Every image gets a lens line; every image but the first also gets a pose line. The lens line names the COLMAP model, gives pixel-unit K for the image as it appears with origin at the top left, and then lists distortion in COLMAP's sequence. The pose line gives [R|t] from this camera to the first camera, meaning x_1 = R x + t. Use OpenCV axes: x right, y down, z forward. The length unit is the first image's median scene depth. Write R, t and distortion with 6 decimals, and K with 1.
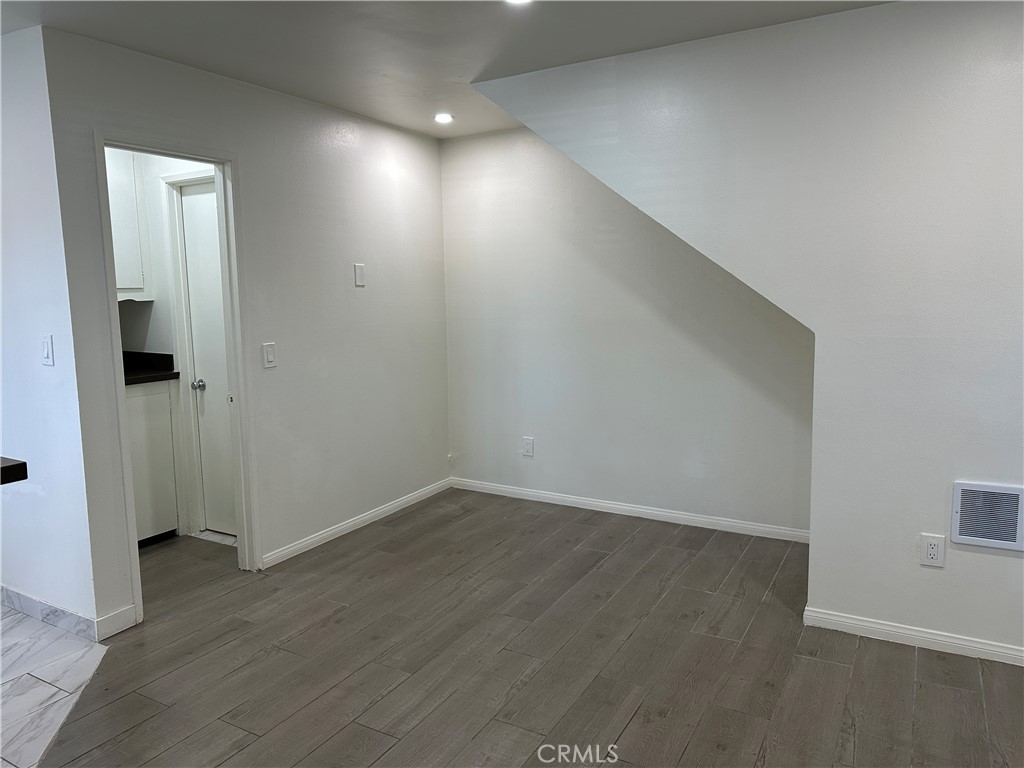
lens RADIAL K [[711.4, 0, 512.0], [0, 711.4, 384.0], [0, 0, 1]] dist [0.144334, -0.234484]
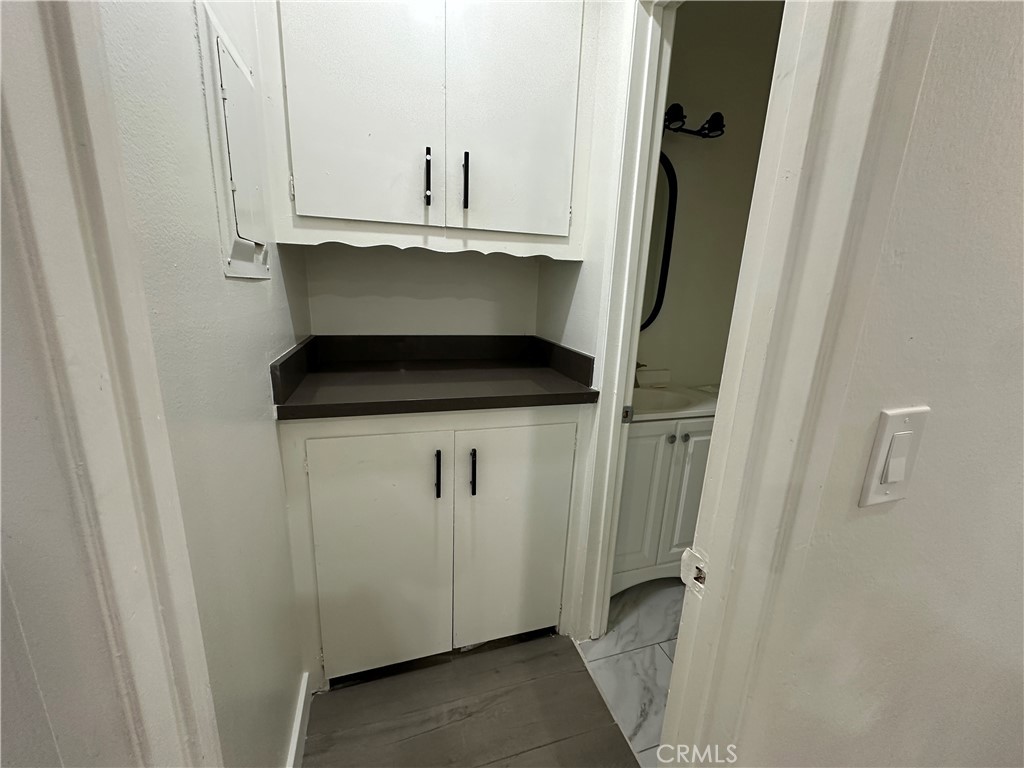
lens RADIAL K [[408.7, 0, 512.0], [0, 408.7, 384.0], [0, 0, 1]] dist [-0.000699, -0.000053]
pose [[0.739795, 0.201034, -0.642097, -0.306919], [-0.129921, 0.979041, 0.156839, -0.062639], [0.660170, -0.032607, 0.750409, 0.719859]]
